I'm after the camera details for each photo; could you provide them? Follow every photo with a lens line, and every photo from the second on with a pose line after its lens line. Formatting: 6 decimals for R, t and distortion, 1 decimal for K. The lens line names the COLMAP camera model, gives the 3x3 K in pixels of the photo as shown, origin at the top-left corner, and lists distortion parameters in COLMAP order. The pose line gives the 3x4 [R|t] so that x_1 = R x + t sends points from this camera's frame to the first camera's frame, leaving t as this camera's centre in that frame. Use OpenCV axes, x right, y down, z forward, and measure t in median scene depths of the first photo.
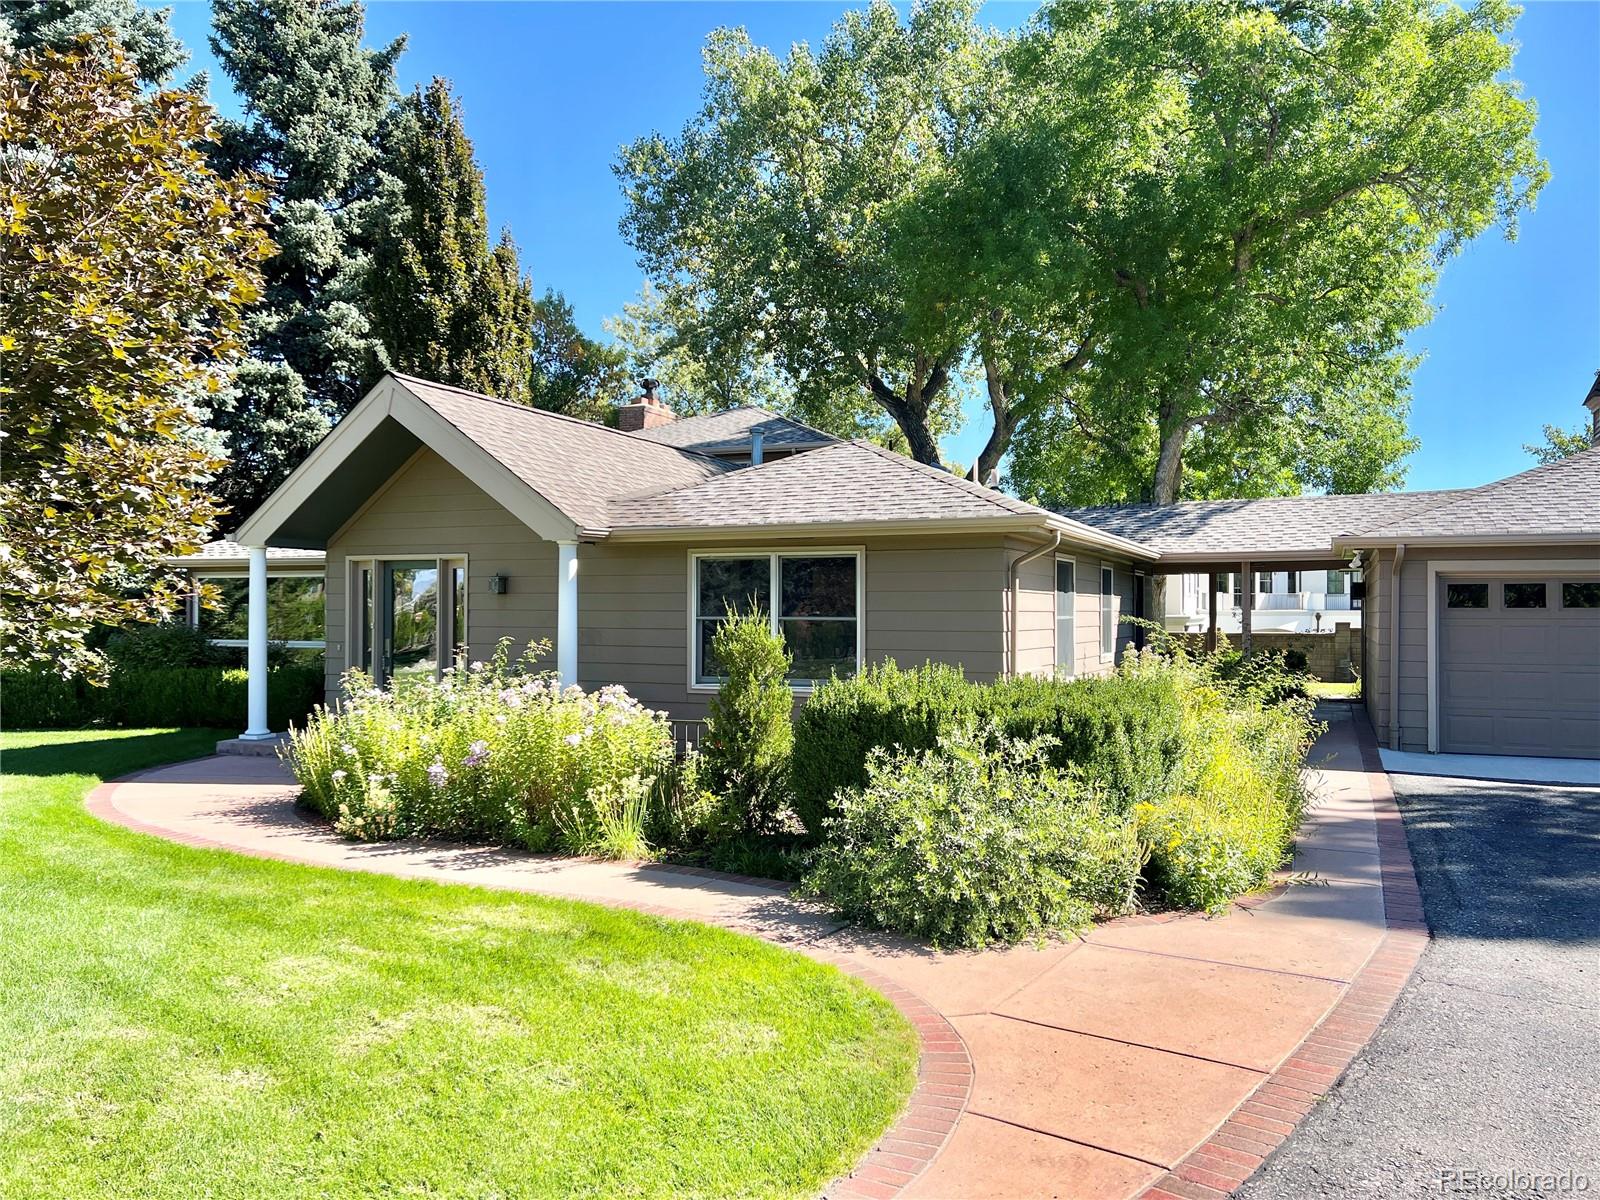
lens RADIAL K [[1224.6, 0, 800.0], [0, 1224.6, 600.0], [0, 0, 1]] dist [0.021770, -0.002901]
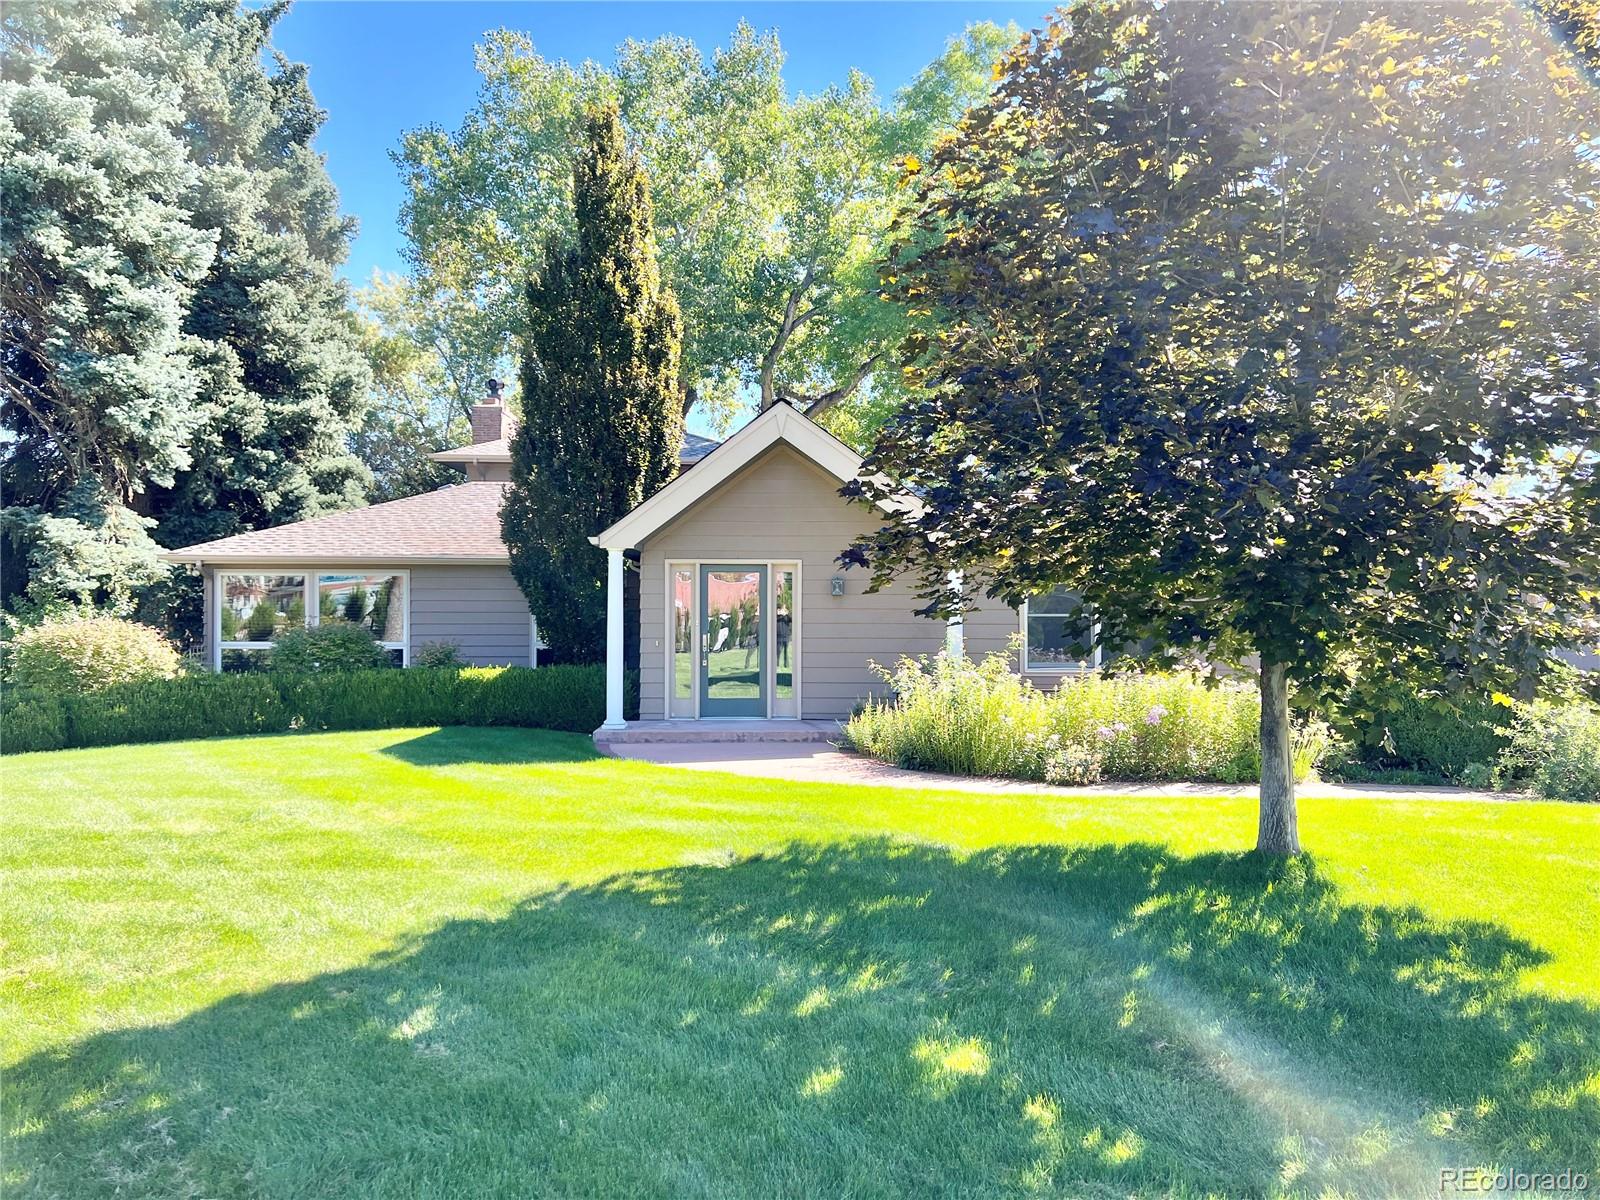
lens RADIAL K [[1224.6, 0, 800.0], [0, 1224.6, 600.0], [0, 0, 1]] dist [0.021770, -0.002901]
pose [[0.908907, 0.005521, 0.416961, -0.592680], [-0.004275, 0.999983, -0.003923, 0.003844], [-0.416976, 0.001783, 0.908916, -0.028638]]
